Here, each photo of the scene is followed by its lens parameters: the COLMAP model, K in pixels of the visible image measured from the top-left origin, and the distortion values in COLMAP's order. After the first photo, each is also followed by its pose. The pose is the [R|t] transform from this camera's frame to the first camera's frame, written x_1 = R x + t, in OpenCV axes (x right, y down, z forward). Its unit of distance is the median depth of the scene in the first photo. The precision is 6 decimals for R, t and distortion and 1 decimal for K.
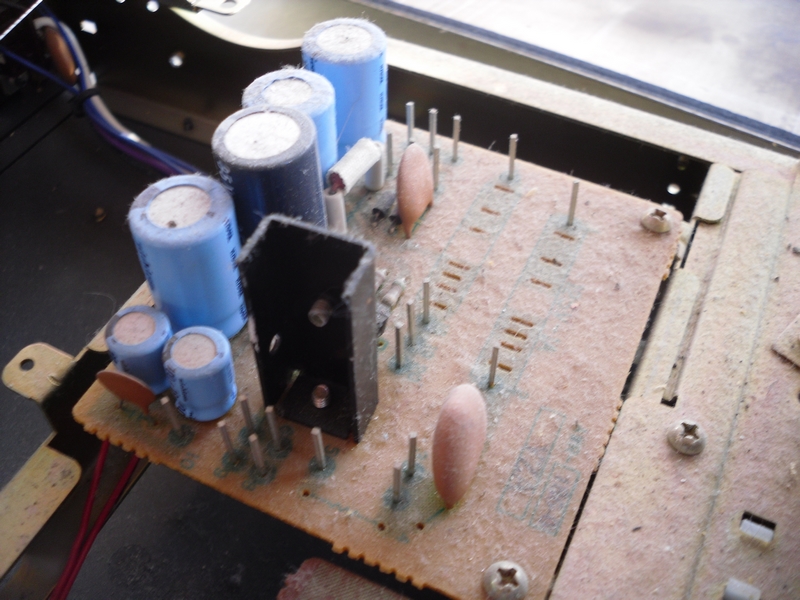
lens RADIAL K [[863.1, 0, 400.0], [0, 863.1, 300.0], [0, 0, 1]] dist [-0.247492, 0.336256]
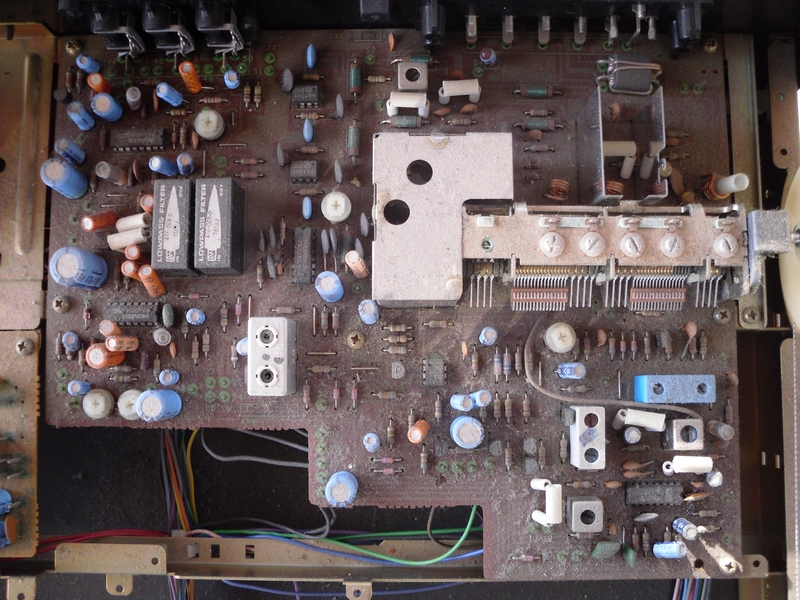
lens RADIAL K [[863.1, 0, 400.0], [0, 863.1, 300.0], [0, 0, 1]] dist [-0.247492, 0.336256]
pose [[-0.438590, -0.895951, 0.070074, -0.381242], [0.686414, -0.283645, 0.669612, -0.478418], [-0.580064, 0.341785, 0.739398, -1.419761]]
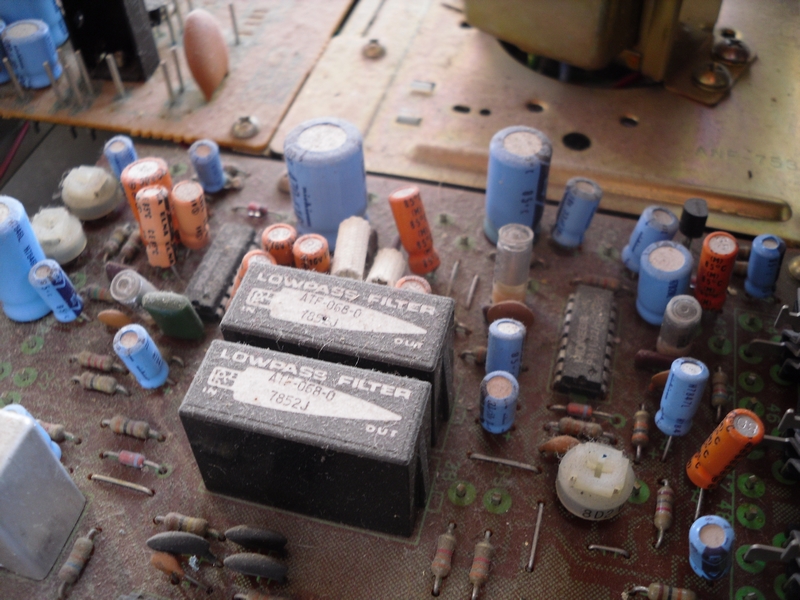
lens RADIAL K [[863.1, 0, 400.0], [0, 863.1, 300.0], [0, 0, 1]] dist [-0.247492, 0.336256]
pose [[0.981529, -0.166787, 0.093720, 0.181412], [0.168018, 0.985769, -0.005345, 0.622172], [-0.091495, 0.020993, 0.995584, -0.453193]]
